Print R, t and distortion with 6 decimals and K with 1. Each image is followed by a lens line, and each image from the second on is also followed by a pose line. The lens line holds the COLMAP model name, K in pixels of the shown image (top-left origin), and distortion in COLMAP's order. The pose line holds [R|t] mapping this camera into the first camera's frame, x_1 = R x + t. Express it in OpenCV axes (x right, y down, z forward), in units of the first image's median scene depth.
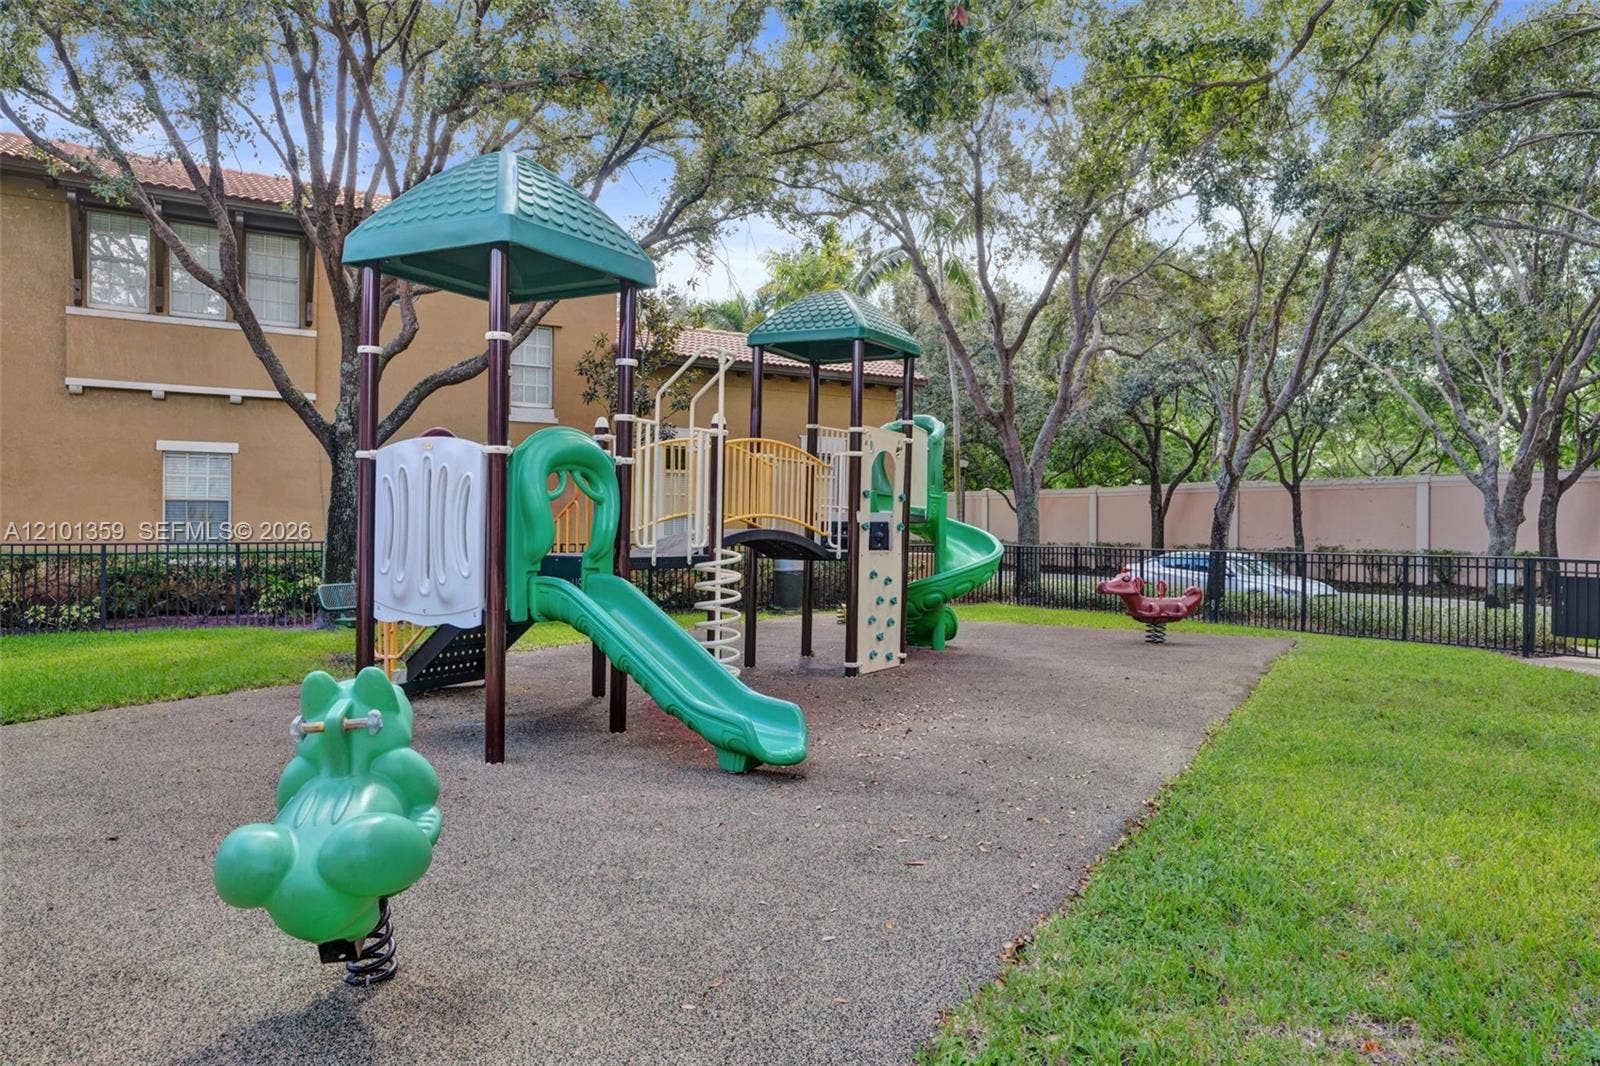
lens RADIAL K [[813.8, 0, 815.6], [0, 813.8, 530.0], [0, 0, 1]] dist [-0.069748, 0.031949]
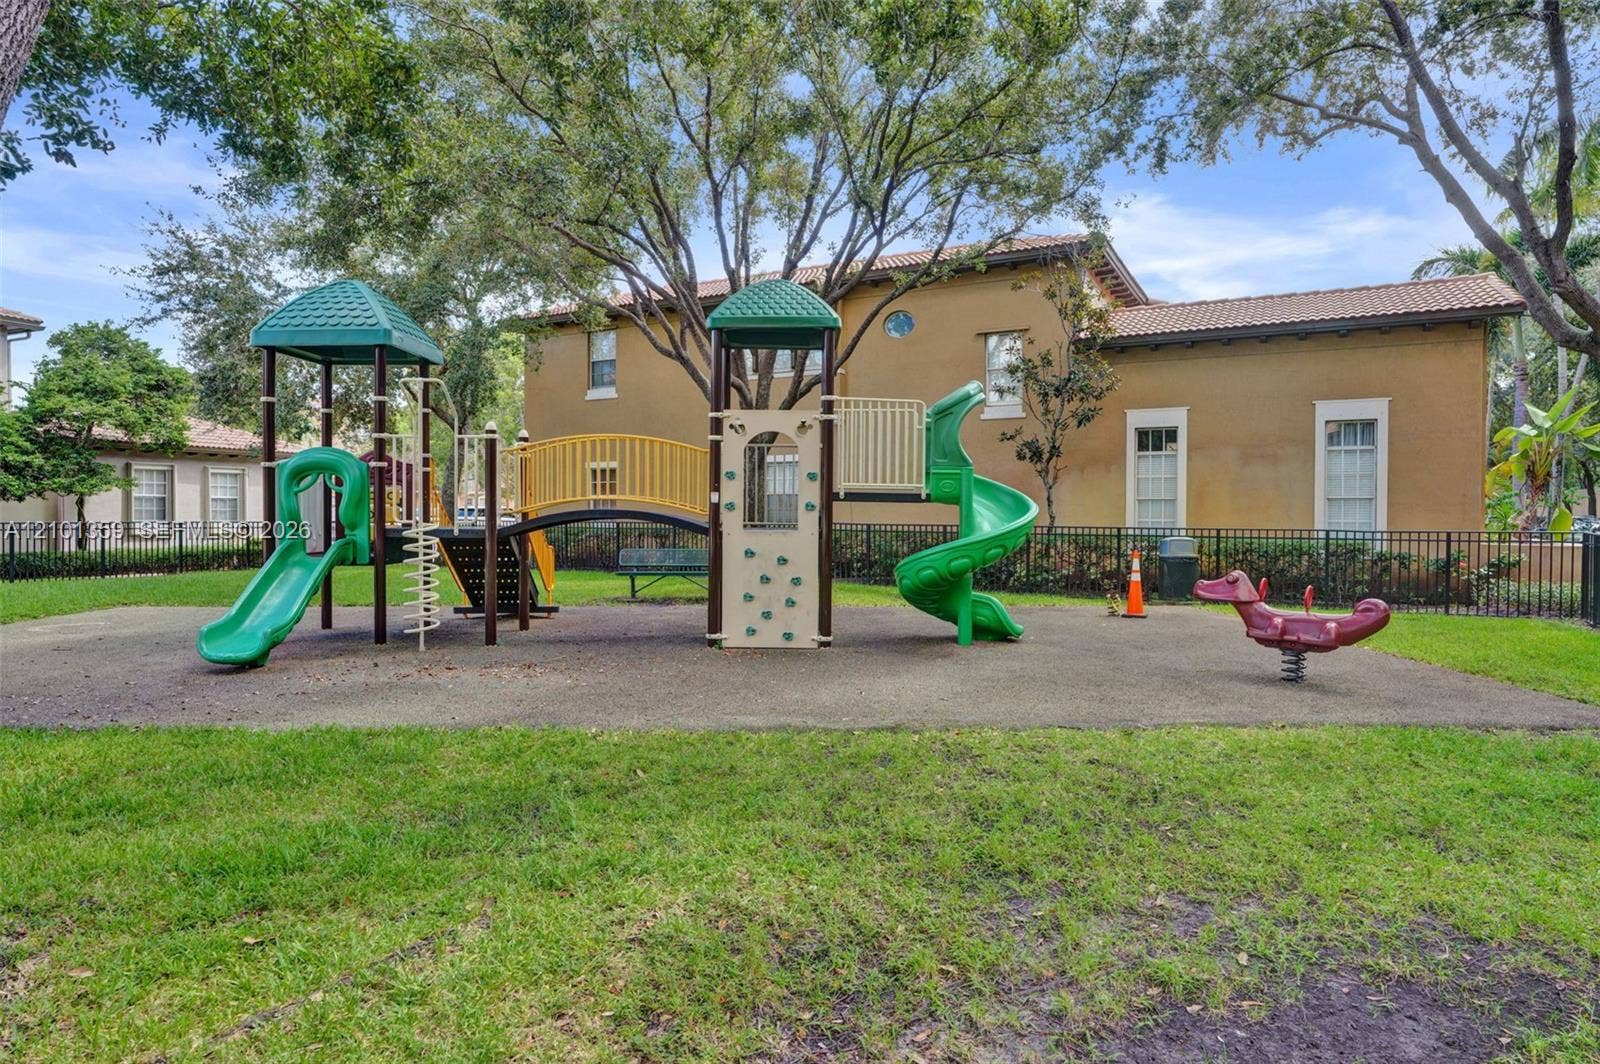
lens RADIAL K [[813.8, 0, 815.6], [0, 813.8, 529.0], [0, 0, 1]] dist [-0.069748, 0.031949]
pose [[0.664218, 0.006209, -0.747513, 0.914881], [0.000173, 0.999964, 0.008460, 0.015805], [0.747539, -0.005749, 0.664193, 0.384644]]
